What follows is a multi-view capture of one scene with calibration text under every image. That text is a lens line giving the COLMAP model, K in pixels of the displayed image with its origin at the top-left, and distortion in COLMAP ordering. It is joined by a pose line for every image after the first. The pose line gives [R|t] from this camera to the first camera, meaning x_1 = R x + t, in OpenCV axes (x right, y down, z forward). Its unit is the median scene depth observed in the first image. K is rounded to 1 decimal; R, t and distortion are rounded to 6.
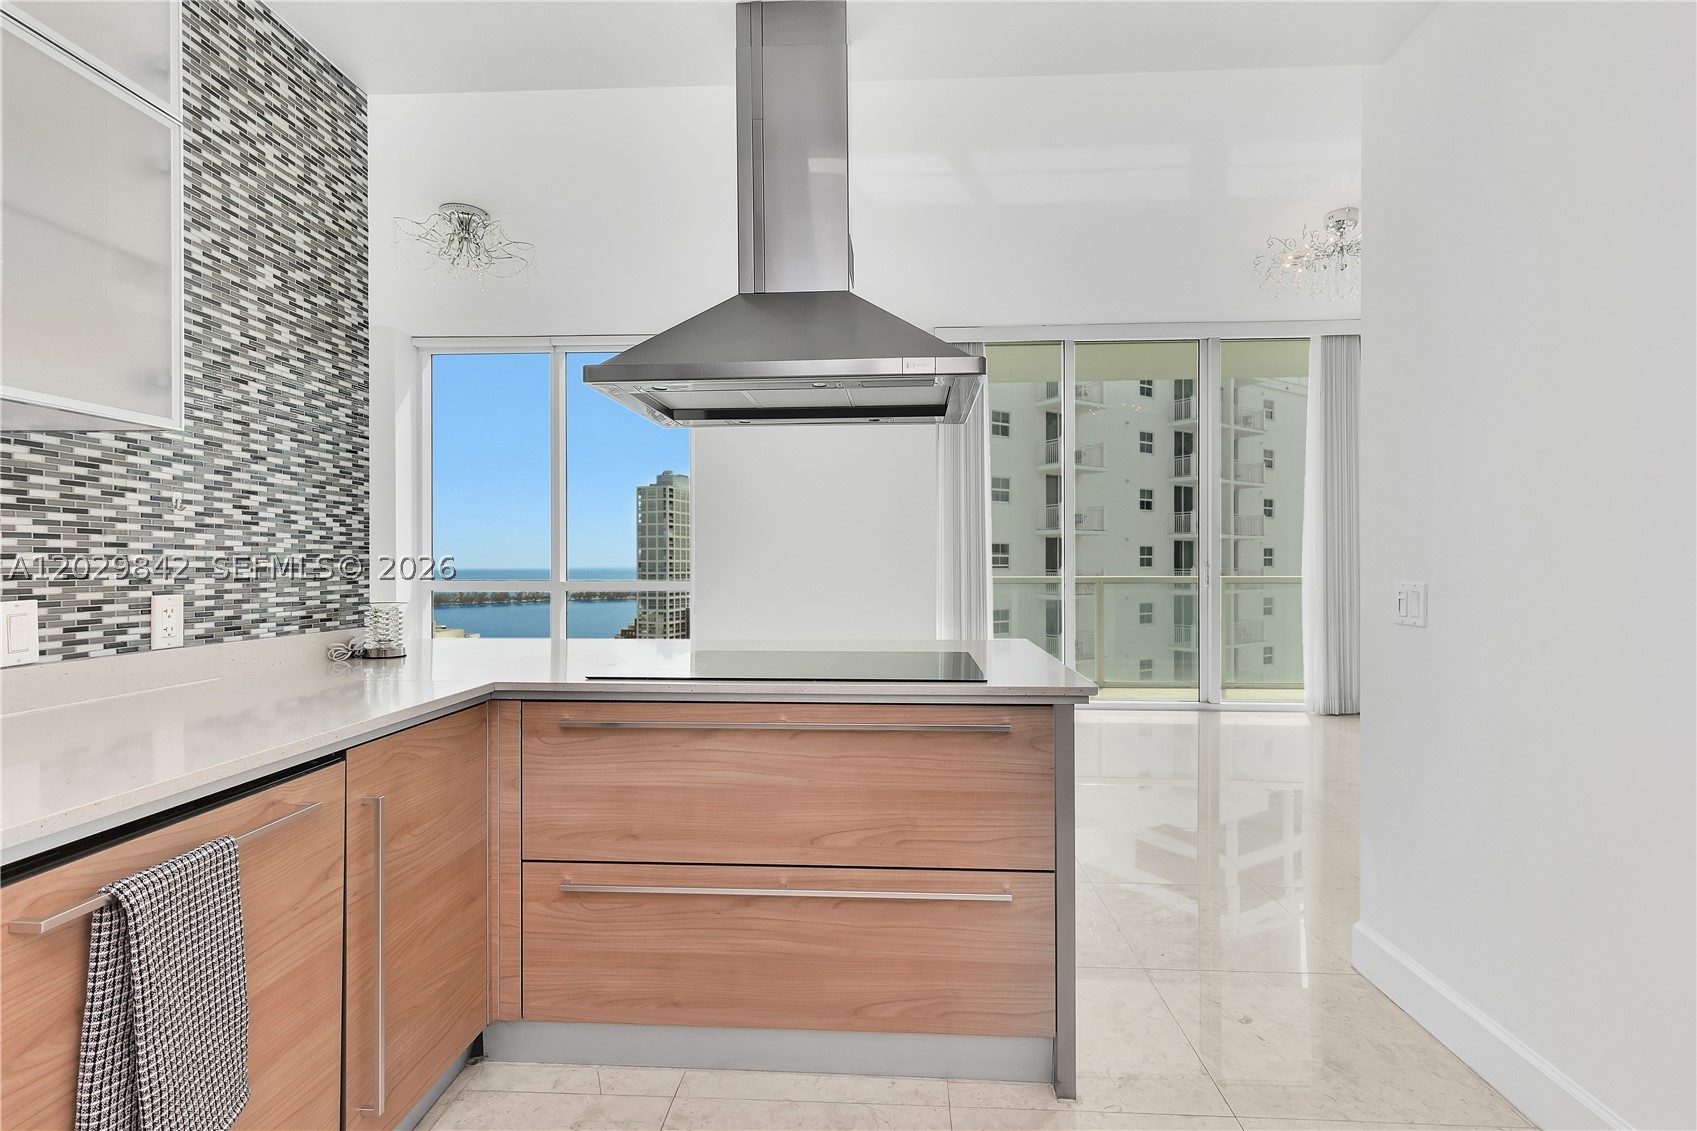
lens RADIAL K [[779.7, 0, 847.3], [0, 779.7, 565.4], [0, 0, 1]] dist [0.006233, -0.001398]
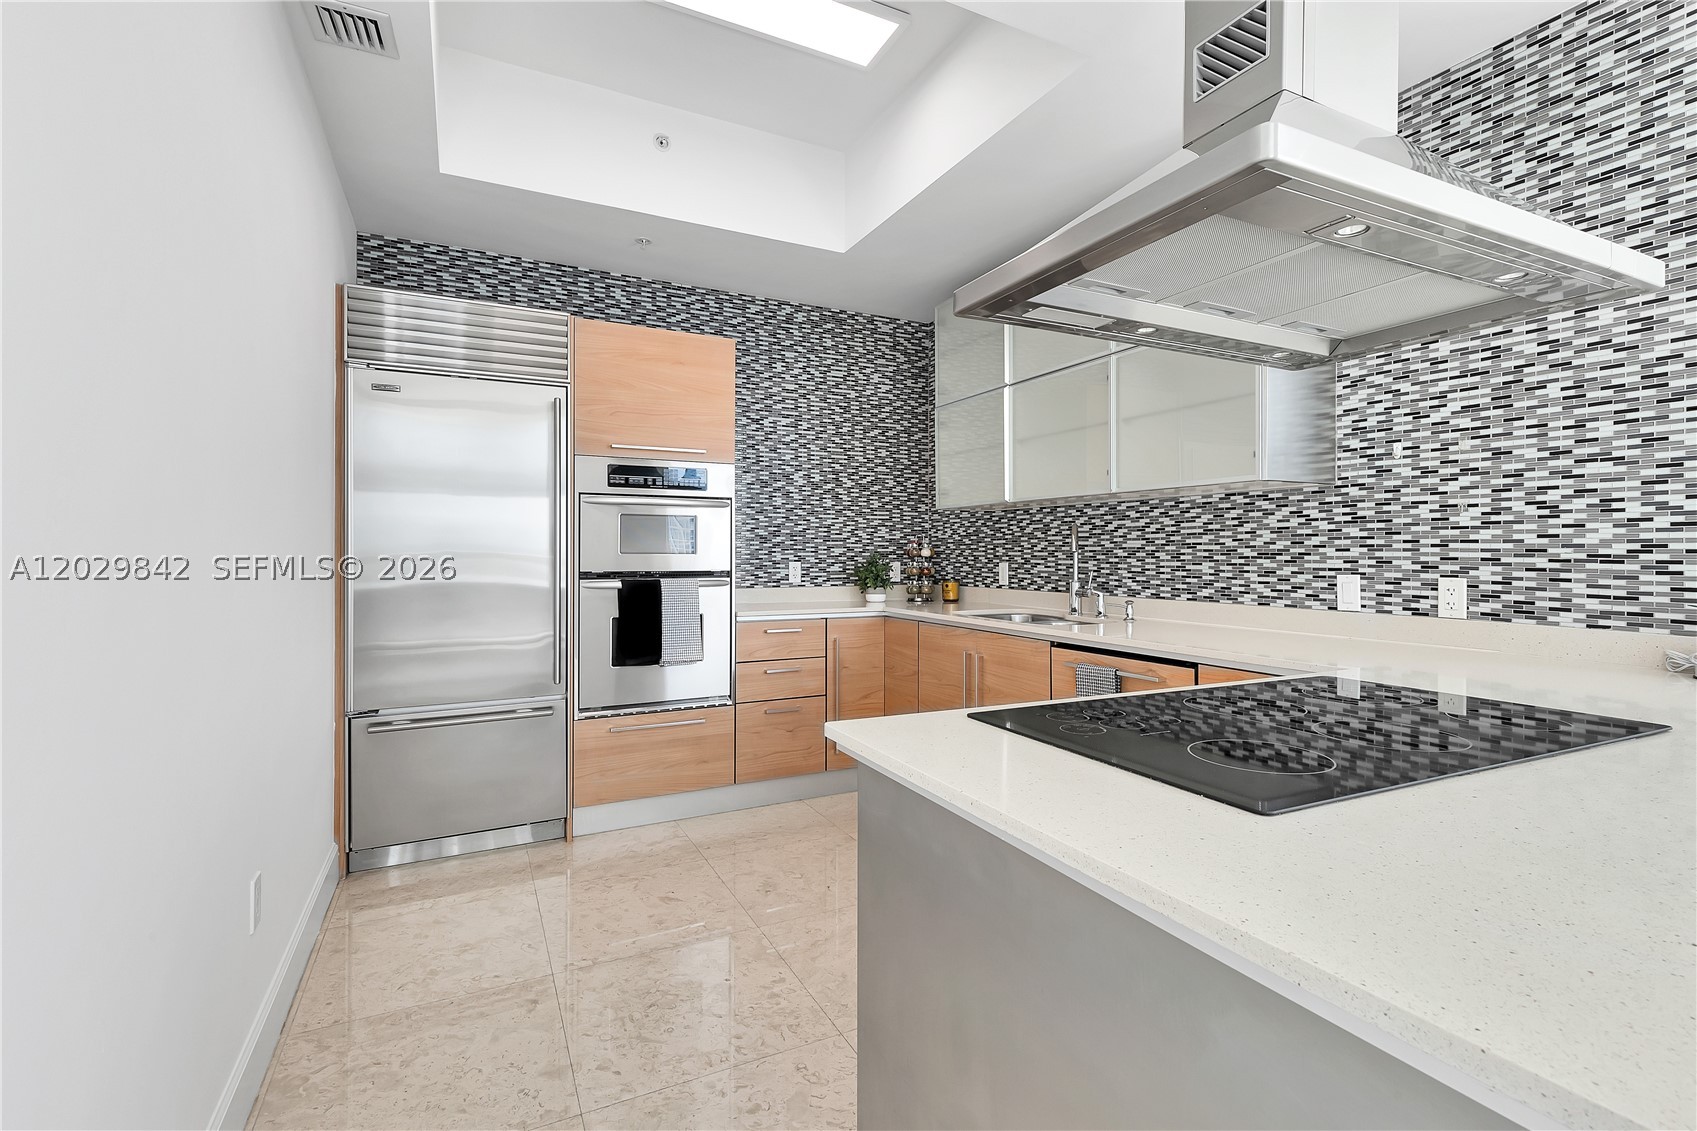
lens RADIAL K [[779.7, 0, 855.0], [0, 779.7, 555.5], [0, 0, 1]] dist [0.006233, -0.001398]
pose [[-0.866863, 0.000252, -0.498546, 0.596582], [-0.003420, 0.999973, 0.006453, -0.004511], [0.498535, 0.007299, -0.866839, 1.468594]]
